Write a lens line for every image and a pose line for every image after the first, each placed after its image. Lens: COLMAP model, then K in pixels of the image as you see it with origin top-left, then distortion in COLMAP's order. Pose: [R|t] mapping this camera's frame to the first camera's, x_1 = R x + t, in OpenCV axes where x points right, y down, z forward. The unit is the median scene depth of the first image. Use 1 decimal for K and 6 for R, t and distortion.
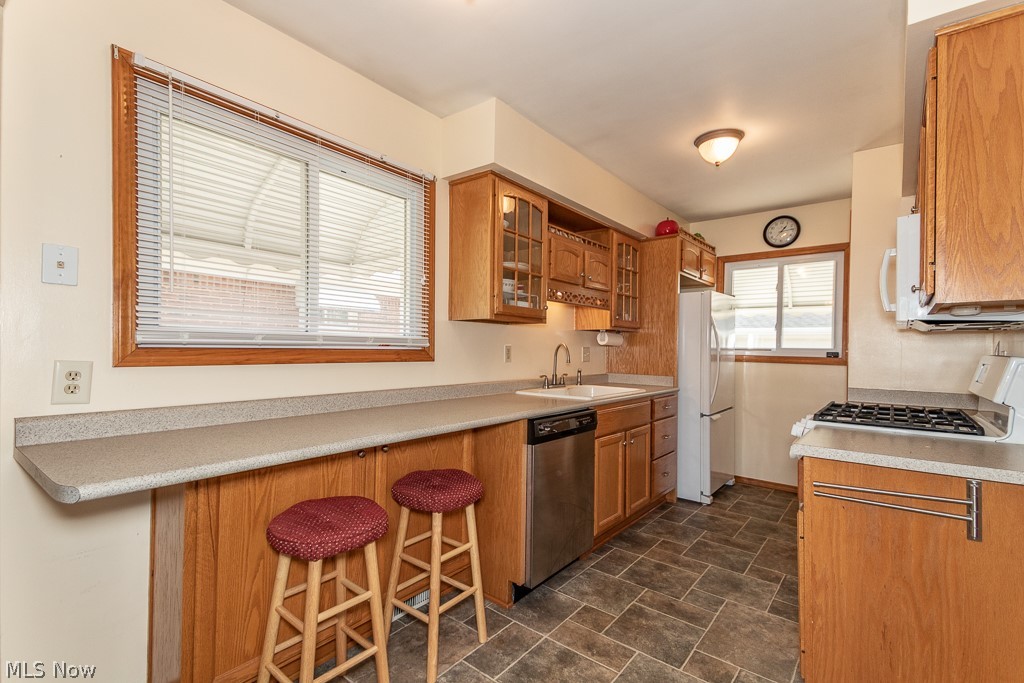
lens RADIAL K [[465.8, 0, 478.8], [0, 465.8, 350.1], [0, 0, 1]] dist [0.036608, -0.010833]
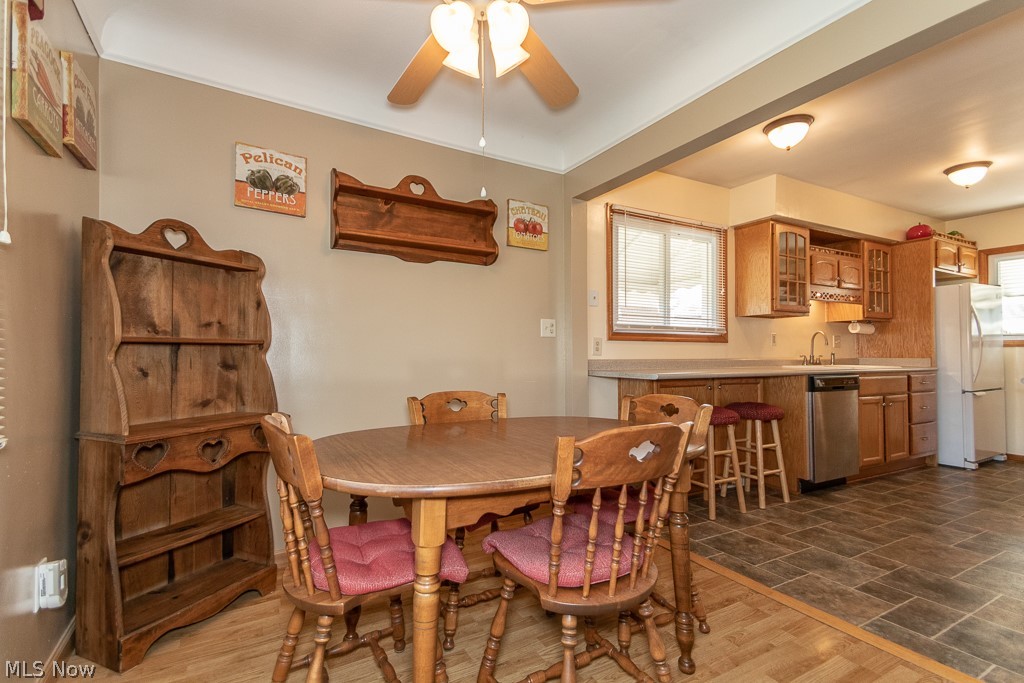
lens RADIAL K [[465.8, 0, 481.6], [0, 465.8, 346.3], [0, 0, 1]] dist [0.036608, -0.010833]
pose [[0.933918, -0.018996, -0.356981, -0.215061], [0.011152, 0.999649, -0.024019, 0.044583], [0.357312, 0.018450, 0.933803, -0.536583]]
